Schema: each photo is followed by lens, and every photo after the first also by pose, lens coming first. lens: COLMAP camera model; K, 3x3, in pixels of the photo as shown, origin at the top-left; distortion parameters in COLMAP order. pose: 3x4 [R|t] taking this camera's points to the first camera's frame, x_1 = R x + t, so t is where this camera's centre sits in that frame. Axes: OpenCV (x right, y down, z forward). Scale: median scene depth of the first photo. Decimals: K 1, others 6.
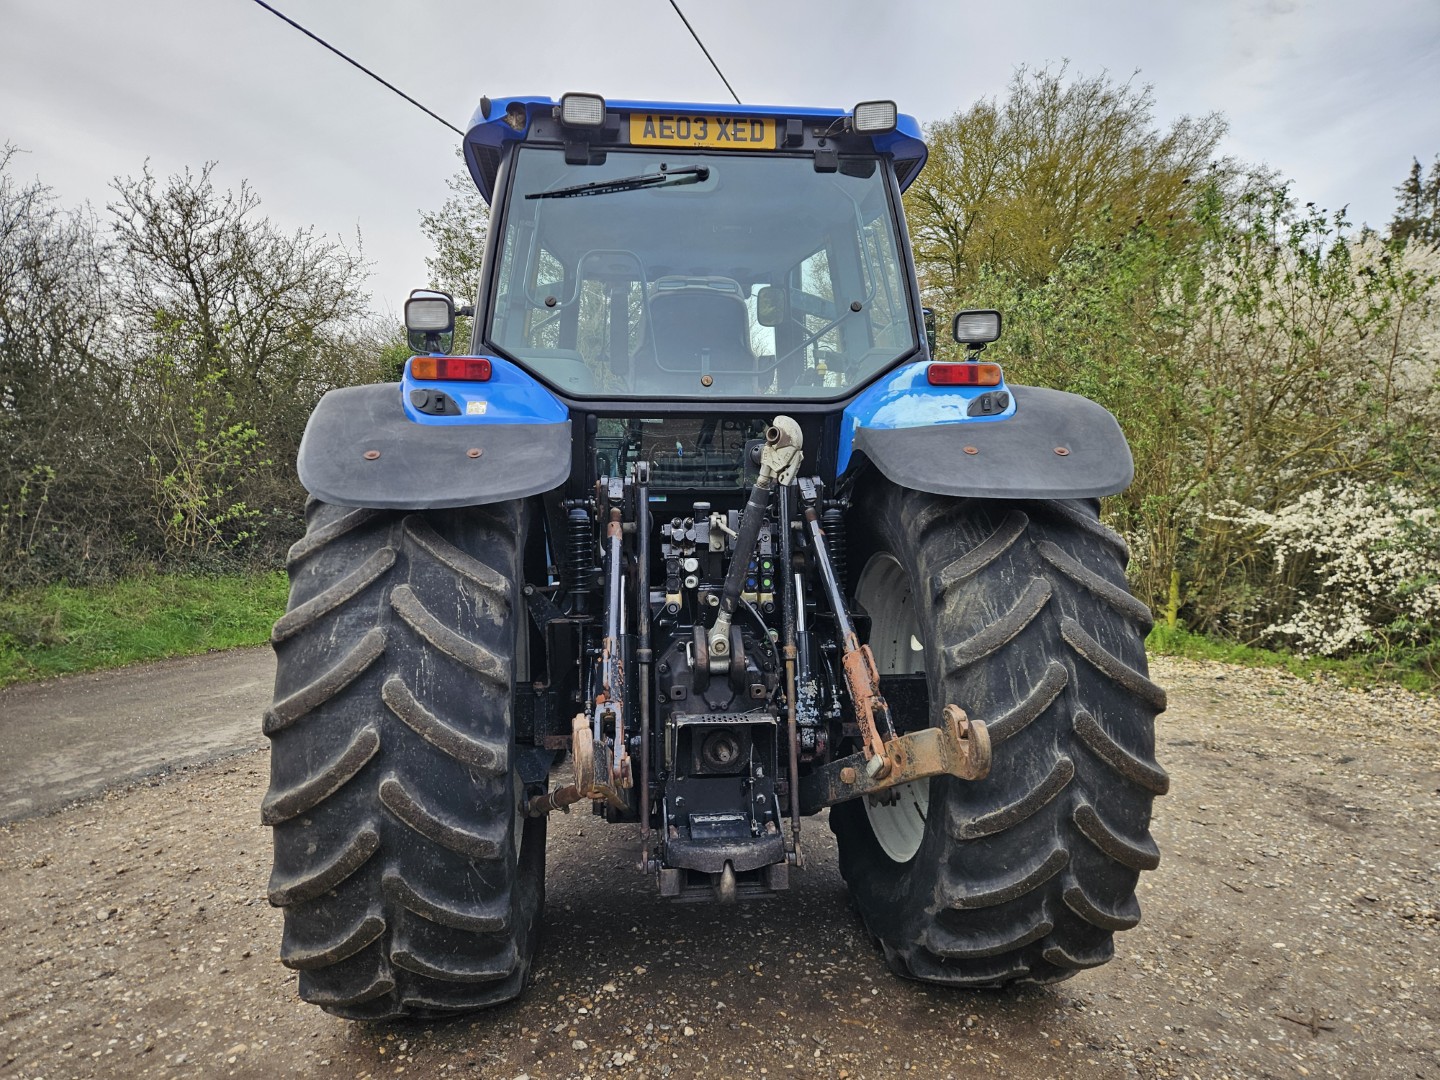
lens RADIAL K [[971.8, 0, 713.3], [0, 971.8, 534.1], [0, 0, 1]] dist [0.083452, -0.082110]
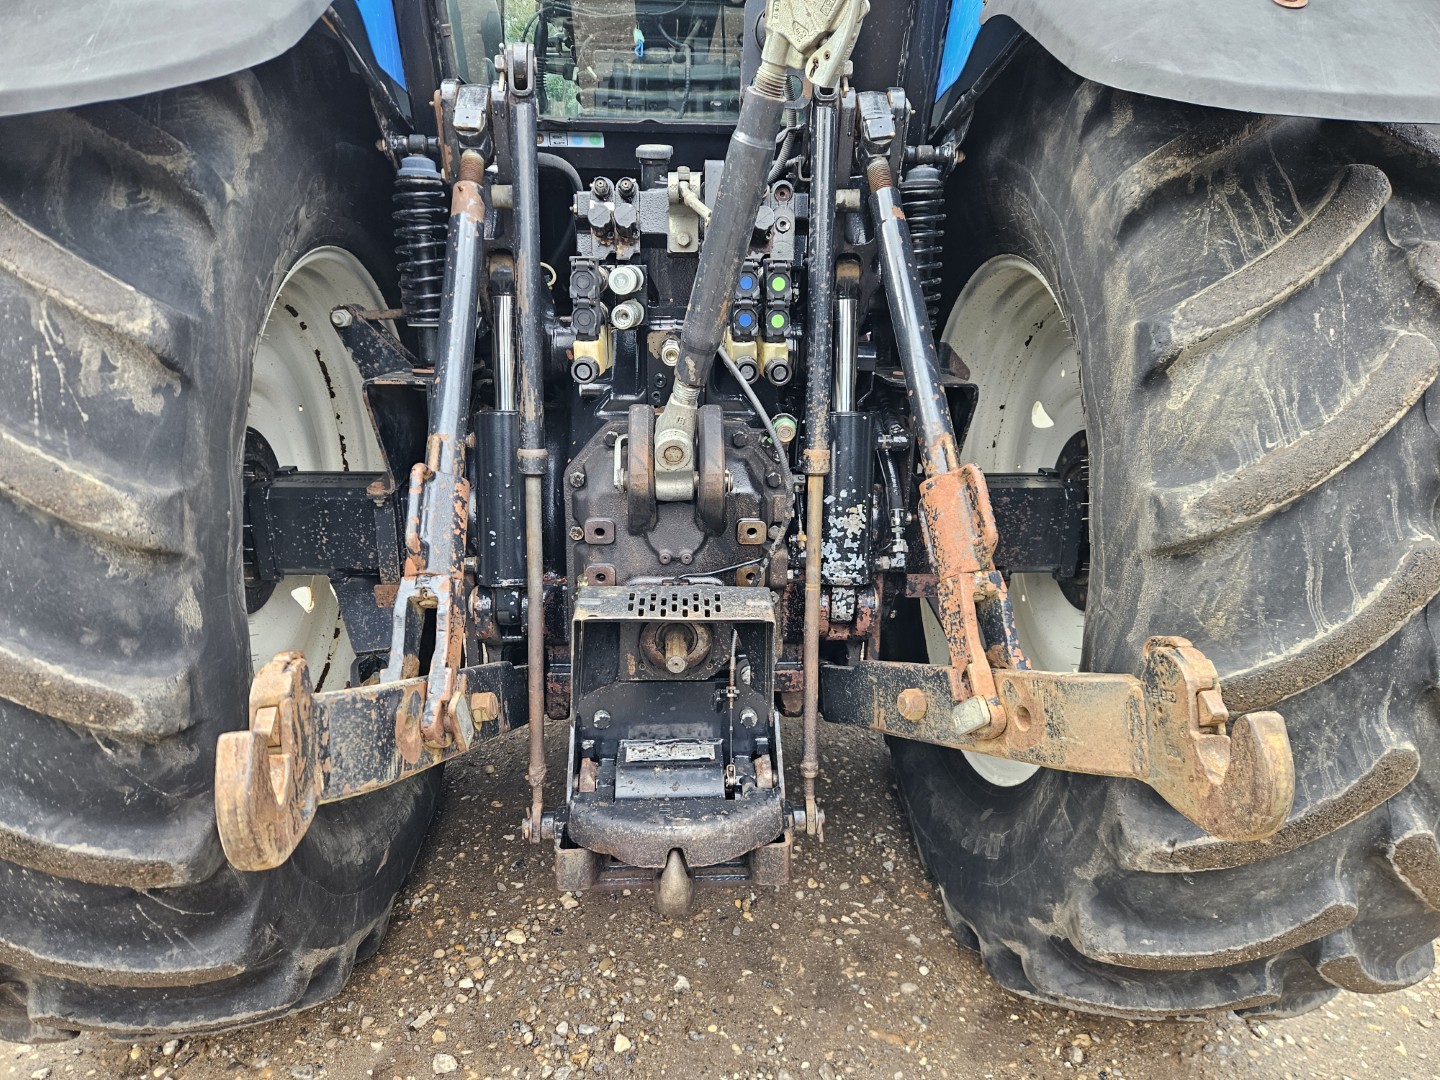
lens RADIAL K [[971.8, 0, 713.3], [0, 971.8, 534.1], [0, 0, 1]] dist [0.083452, -0.082110]
pose [[0.997880, 0.038909, -0.052163, 0.052655], [-0.021354, 0.952966, 0.302324, 0.004013], [0.061472, -0.300569, 0.951777, 0.496927]]
